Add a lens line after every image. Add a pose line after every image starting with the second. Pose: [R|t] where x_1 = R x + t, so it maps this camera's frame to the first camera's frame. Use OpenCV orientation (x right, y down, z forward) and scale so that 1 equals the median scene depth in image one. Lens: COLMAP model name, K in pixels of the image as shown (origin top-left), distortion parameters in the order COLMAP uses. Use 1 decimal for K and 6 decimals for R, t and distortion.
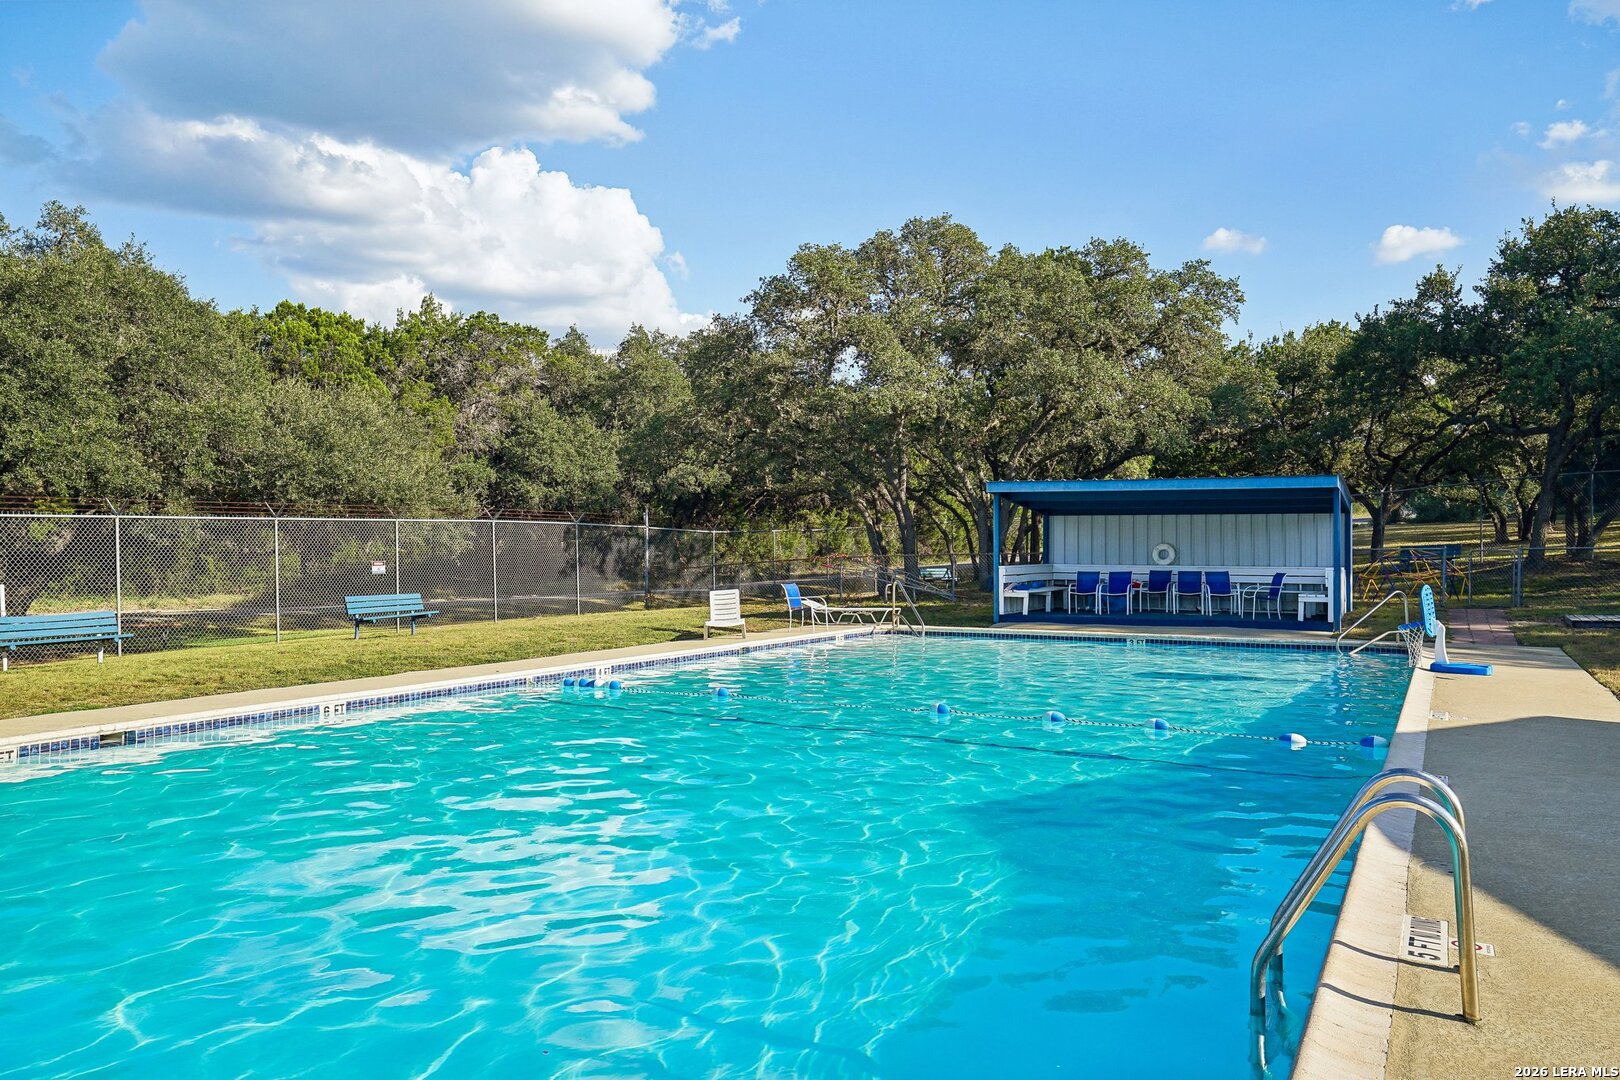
lens RADIAL K [[1256.0, 0, 811.7], [0, 1256.0, 524.8], [0, 0, 1]] dist [0.010773, 0.002908]
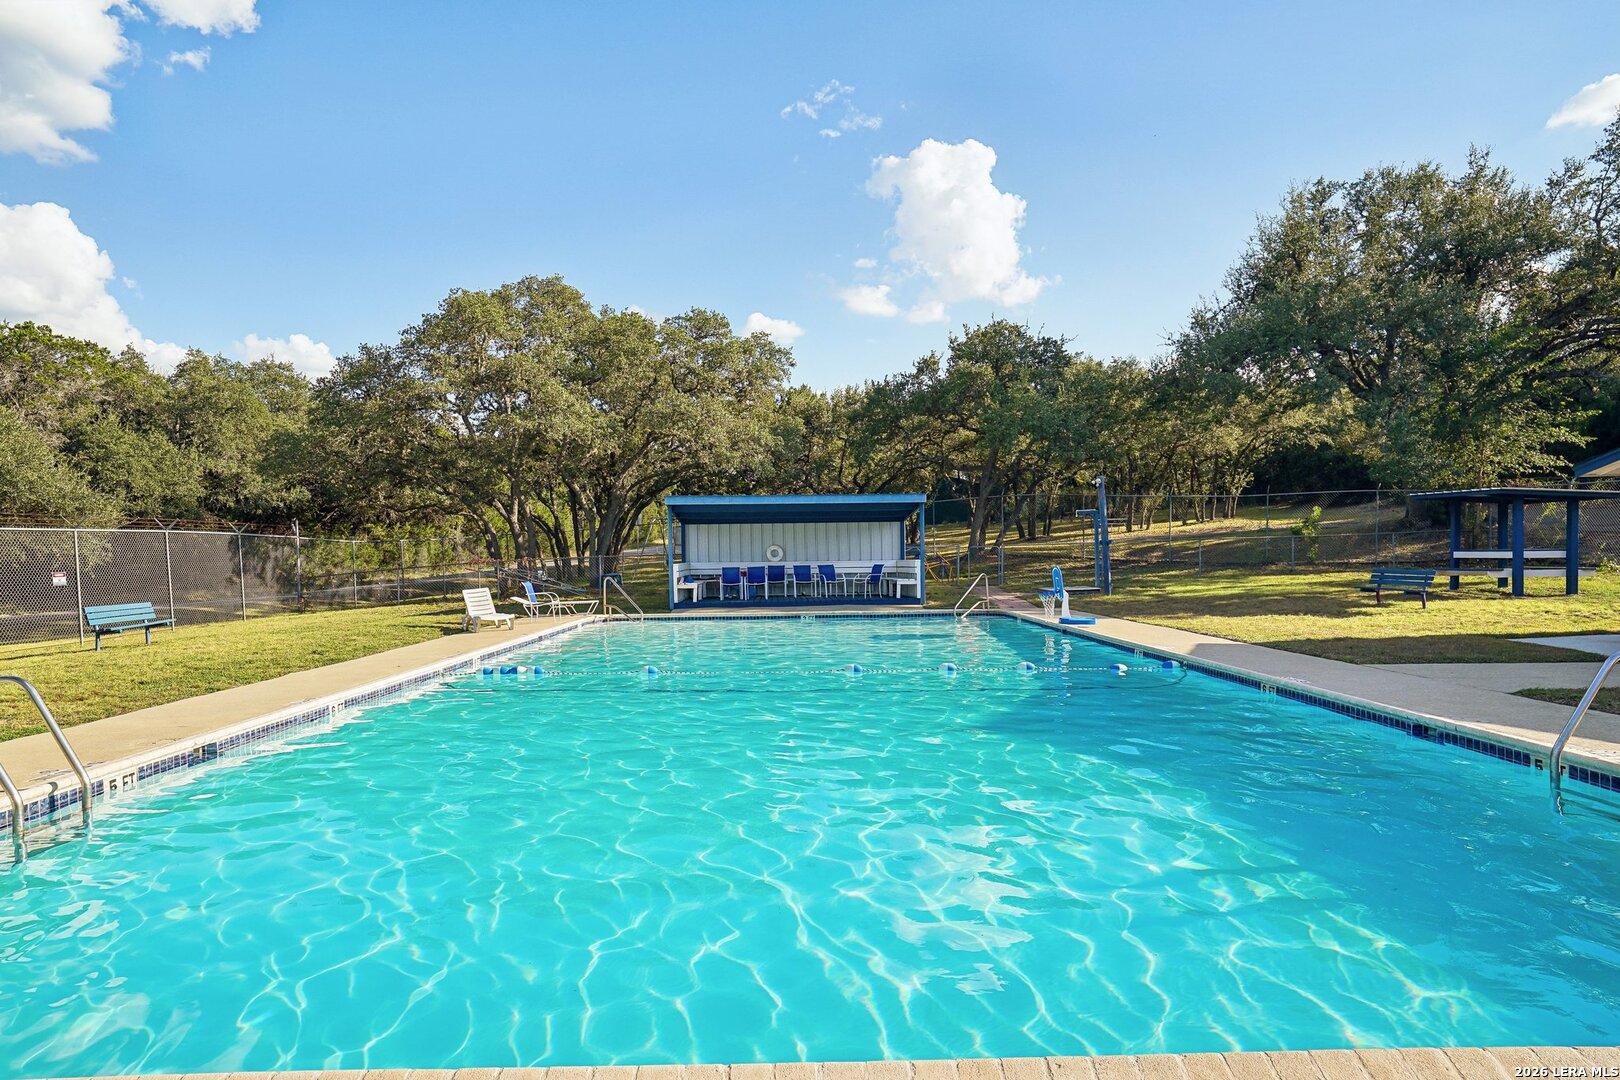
lens RADIAL K [[1003.3, 0, 808.7], [0, 1003.3, 552.2], [0, 0, 1]] dist [-0.022496, 0.000897]
pose [[0.883874, -0.015202, 0.467478, -0.170544], [0.007878, 0.999814, 0.017618, 0.003805], [-0.467659, -0.011890, 0.883829, 0.046817]]
